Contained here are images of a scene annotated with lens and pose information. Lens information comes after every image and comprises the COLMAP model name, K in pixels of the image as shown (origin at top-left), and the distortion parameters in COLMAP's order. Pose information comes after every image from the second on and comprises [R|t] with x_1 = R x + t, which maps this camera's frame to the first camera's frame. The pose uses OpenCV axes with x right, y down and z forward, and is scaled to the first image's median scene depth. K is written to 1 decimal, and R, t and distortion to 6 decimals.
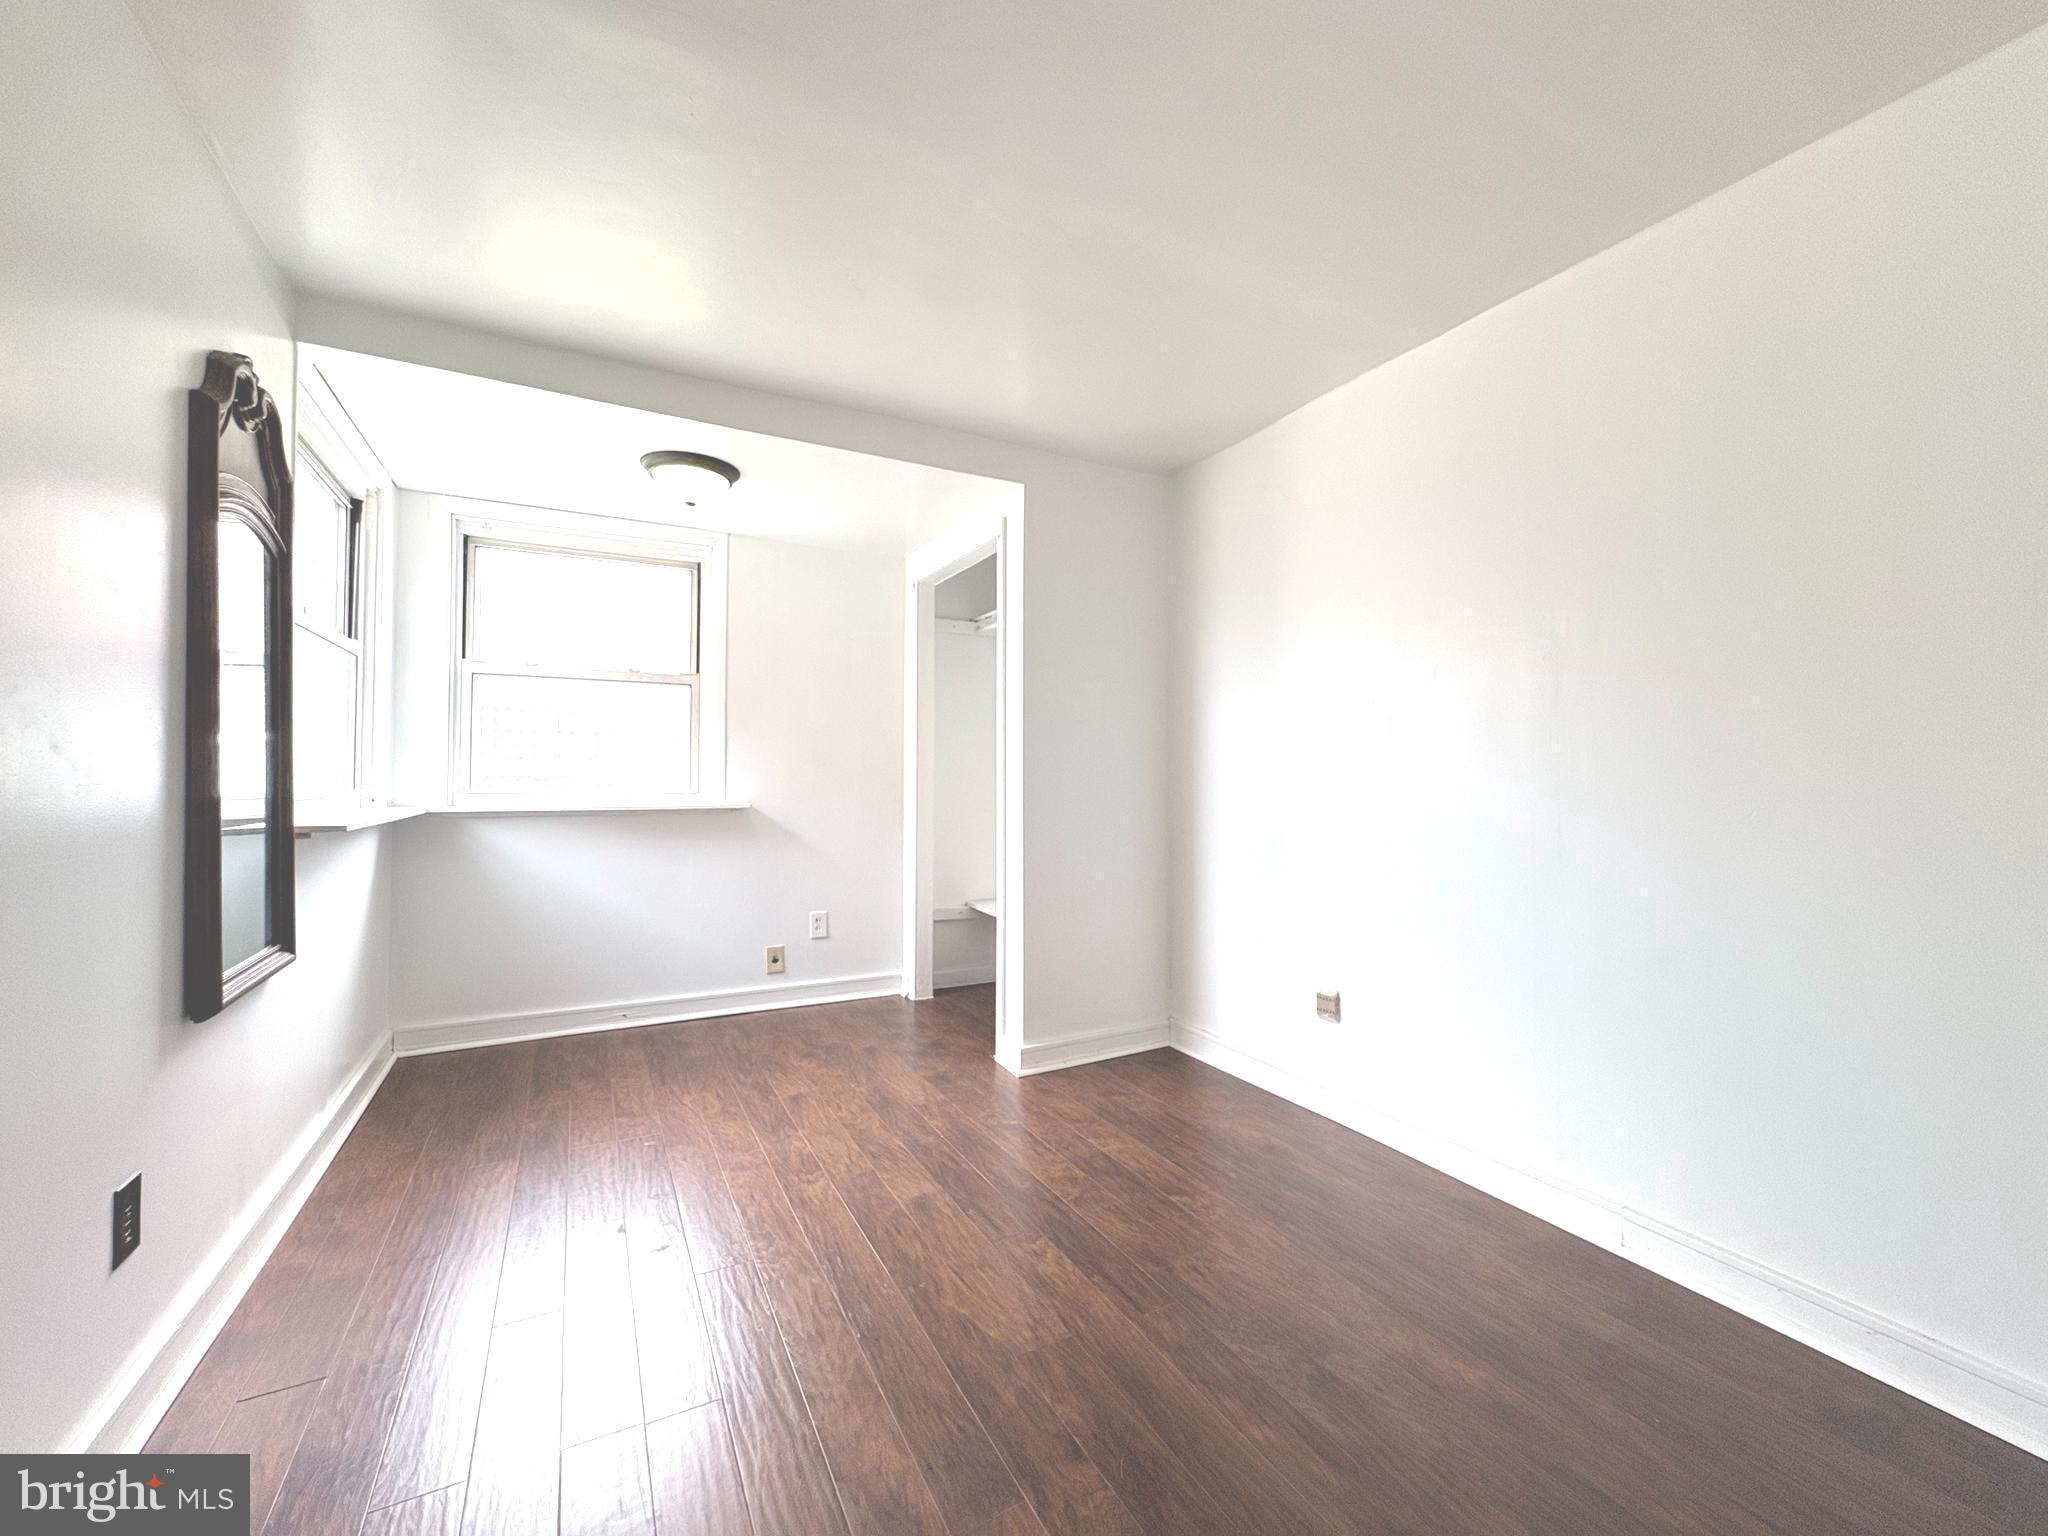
lens RADIAL K [[819.3, 0, 1021.5], [0, 819.3, 766.5], [0, 0, 1]] dist [0.001077, -0.000536]
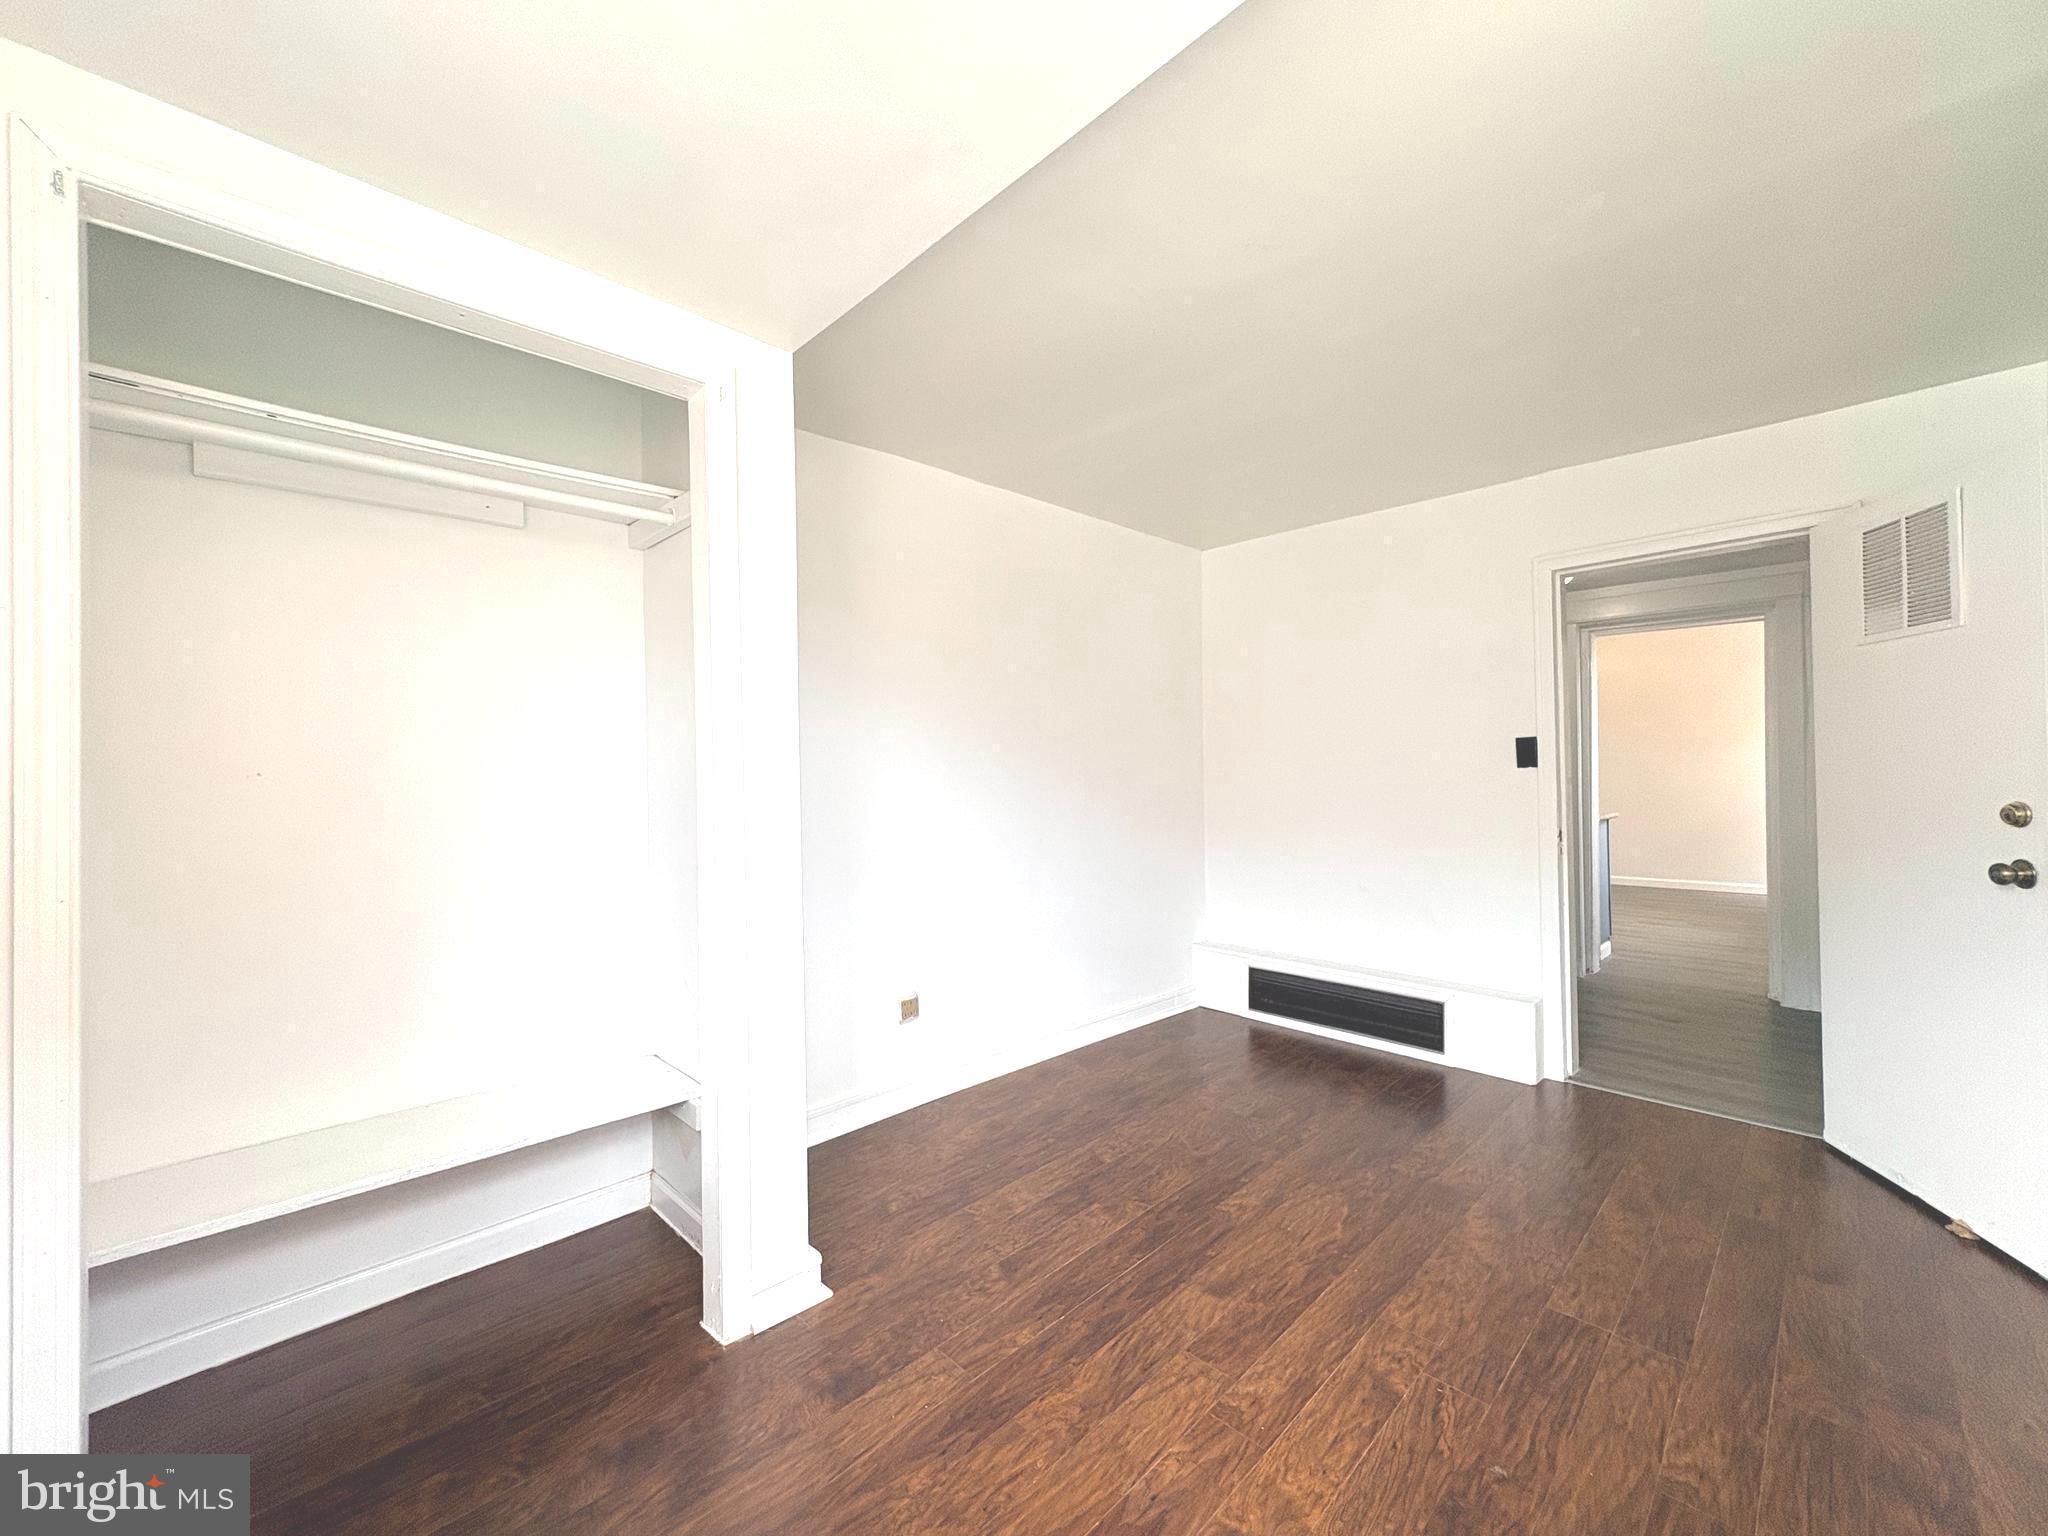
lens RADIAL K [[819.3, 0, 1020.2], [0, 819.3, 770.1], [0, 0, 1]] dist [0.001077, -0.000536]
pose [[-0.284363, 0.006554, 0.958694, -0.778849], [0.003701, 0.999977, -0.005739, -0.027210], [-0.958709, 0.001916, -0.284381, 1.235628]]
